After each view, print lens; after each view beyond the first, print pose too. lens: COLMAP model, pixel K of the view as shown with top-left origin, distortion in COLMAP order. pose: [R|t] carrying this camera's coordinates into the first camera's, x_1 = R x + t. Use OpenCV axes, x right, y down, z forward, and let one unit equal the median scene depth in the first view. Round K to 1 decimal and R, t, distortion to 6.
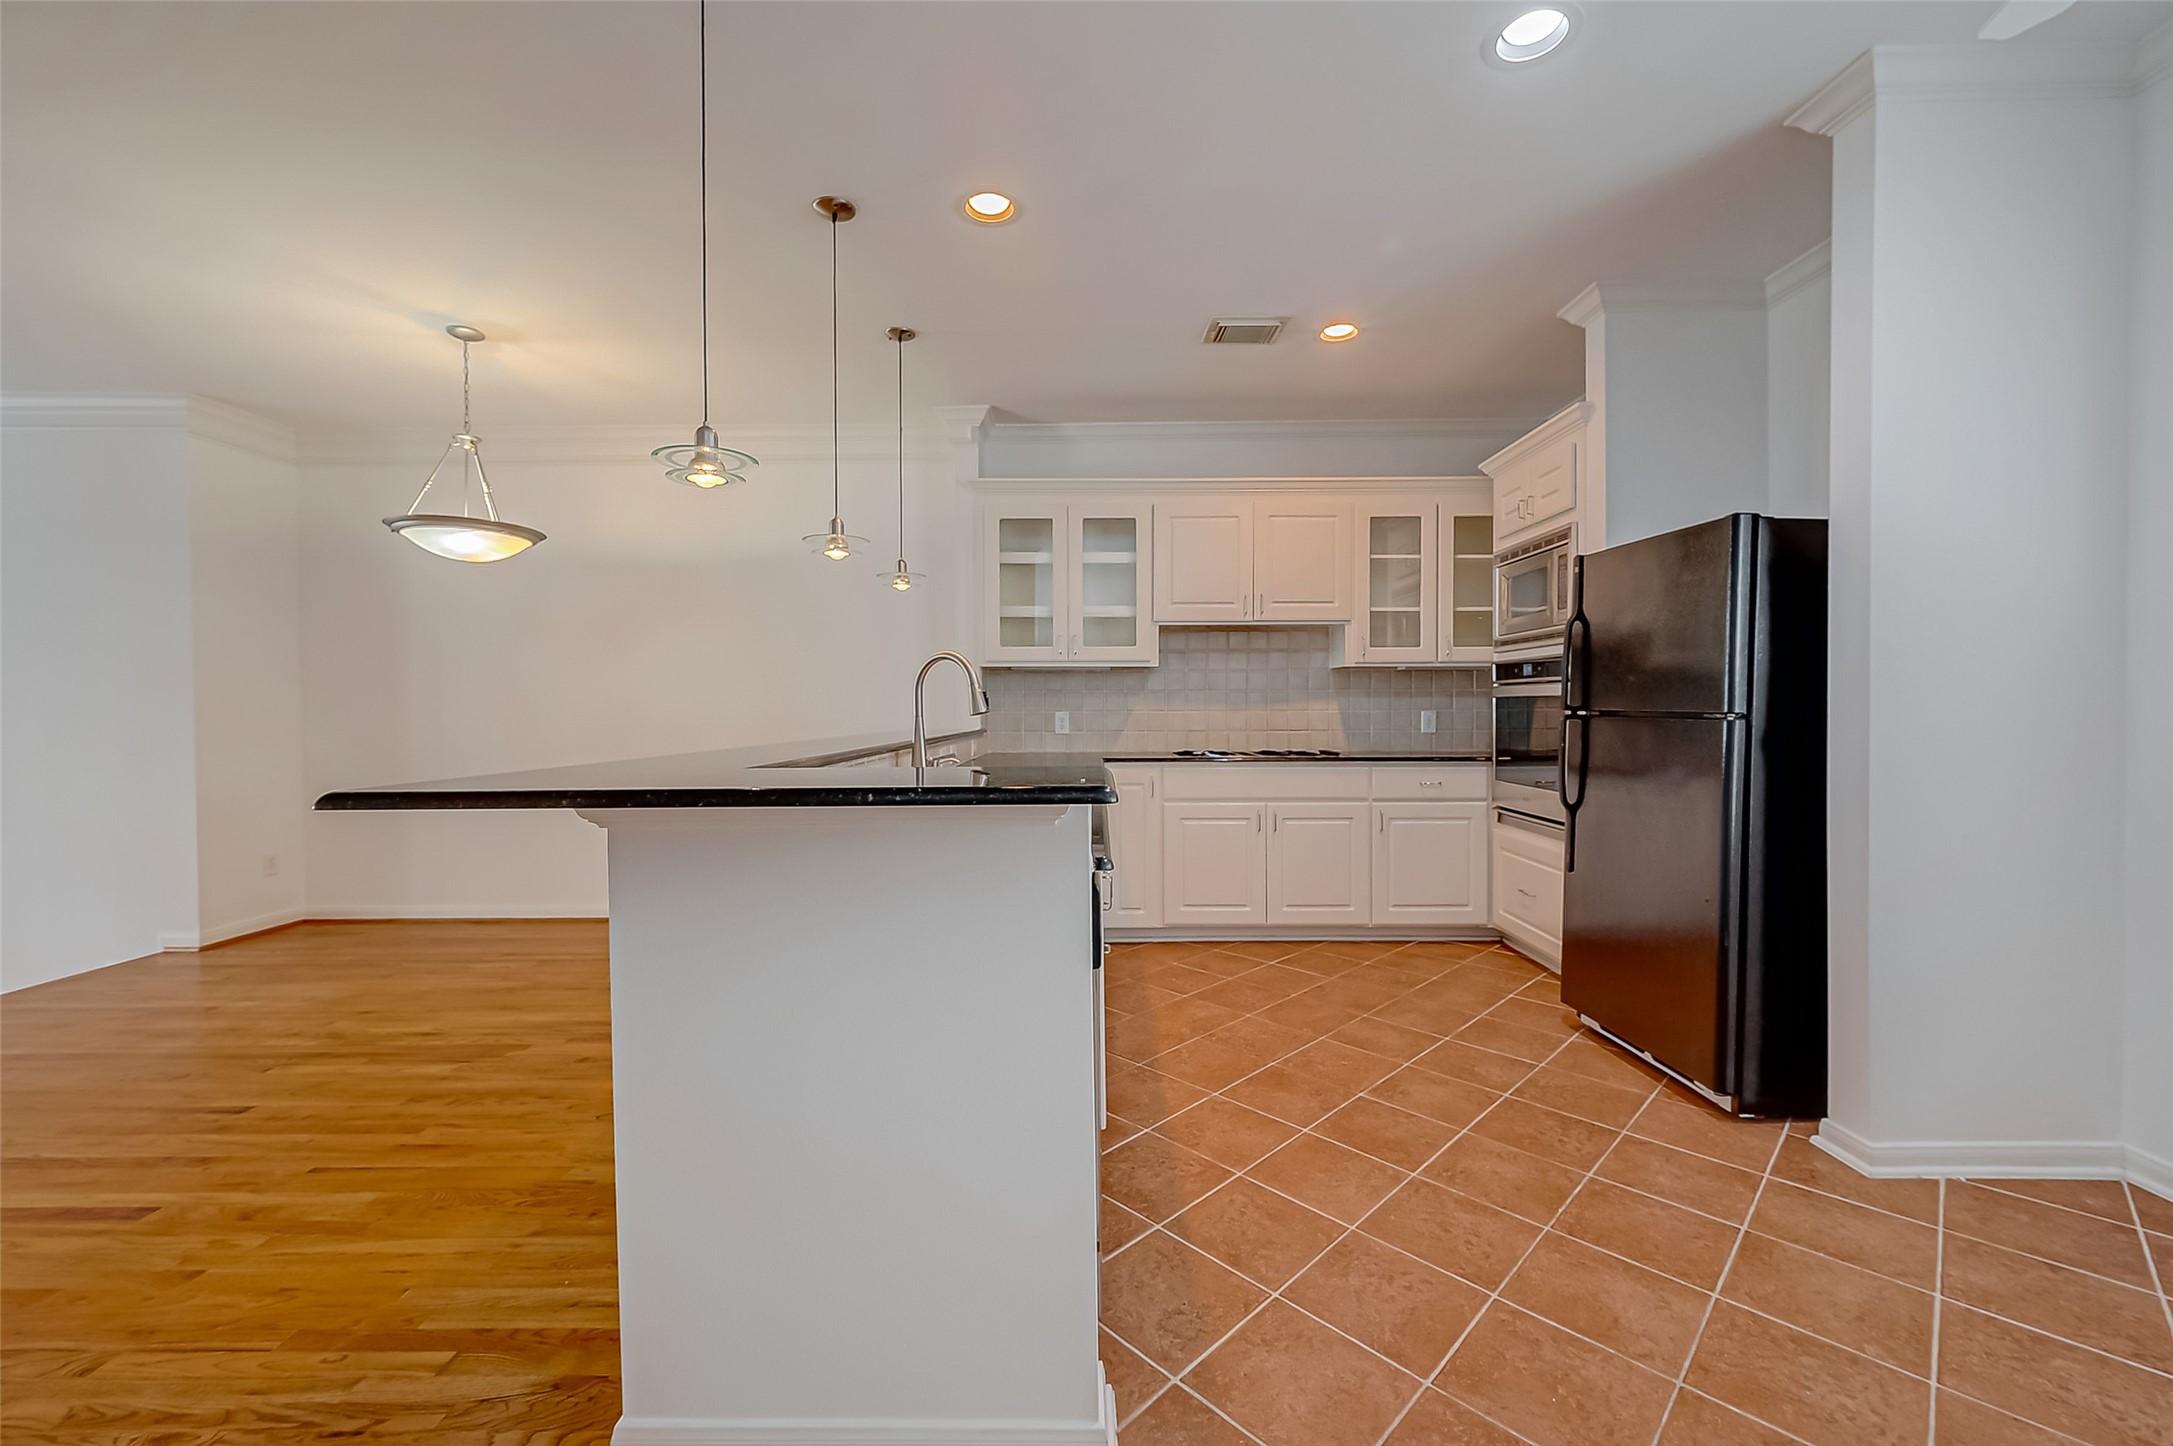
lens RADIAL K [[856.2, 0, 1085.6], [0, 856.2, 723.8], [0, 0, 1]] dist [-0.002634, -0.000012]
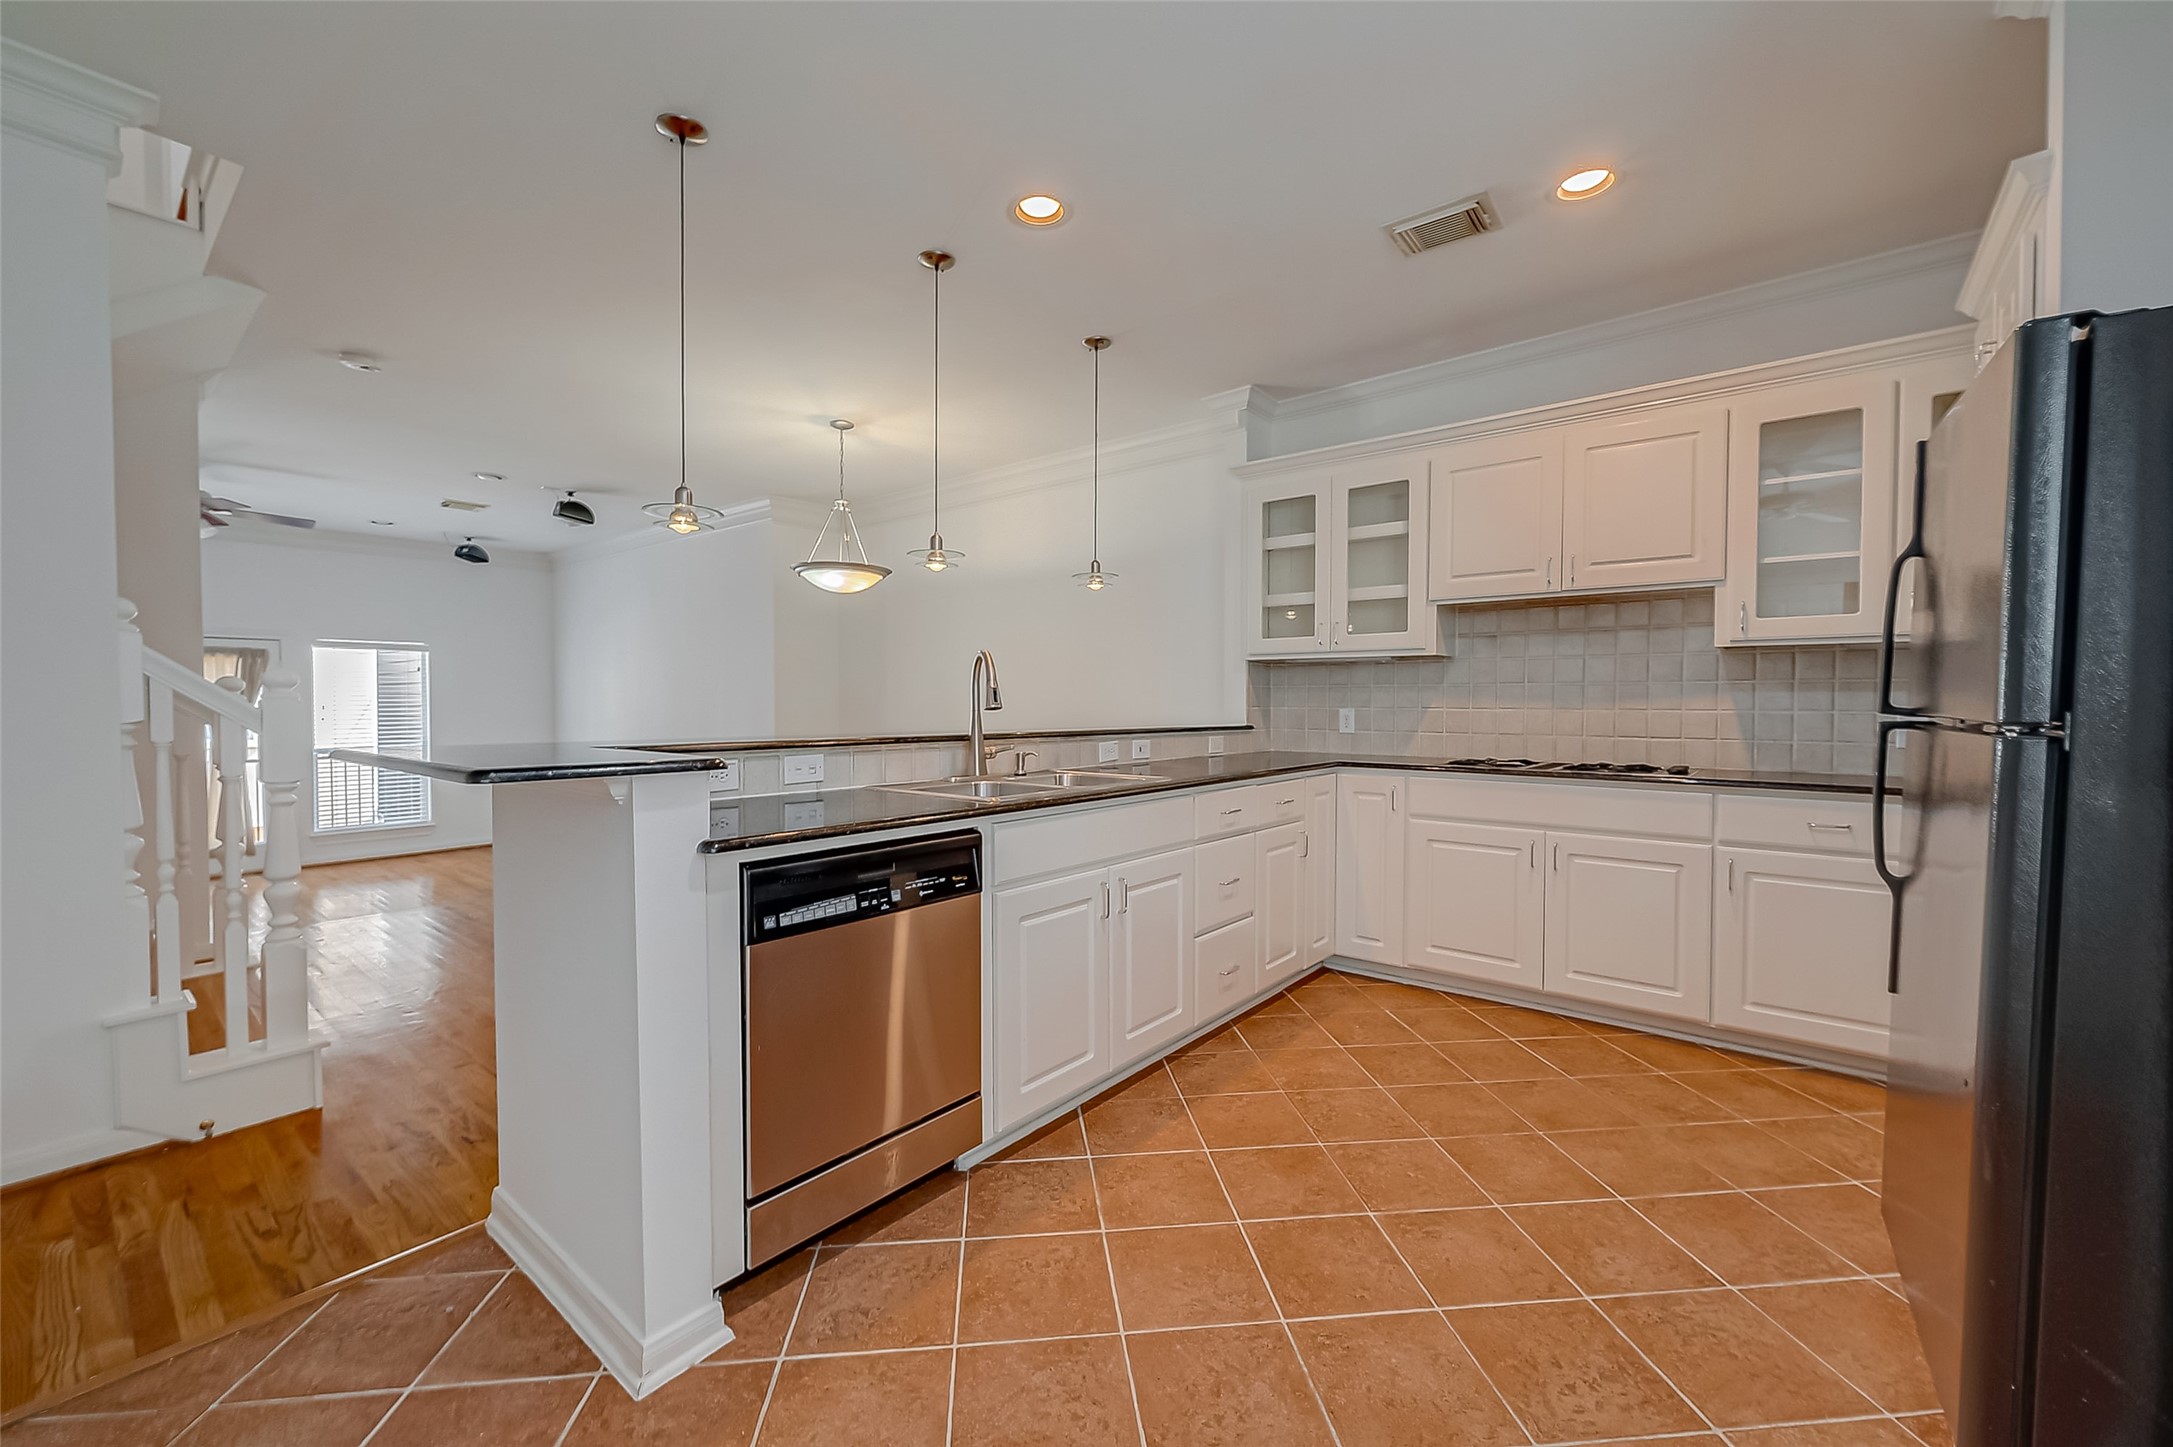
lens RADIAL K [[859.0, 0, 1092.8], [0, 859.0, 724.7], [0, 0, 1]] dist [-0.000943, -0.001386]
pose [[0.781800, 0.021331, -0.623164, 0.349392], [-0.016822, 0.999772, 0.013118, -0.004844], [0.623302, 0.000227, 0.781981, 0.145479]]
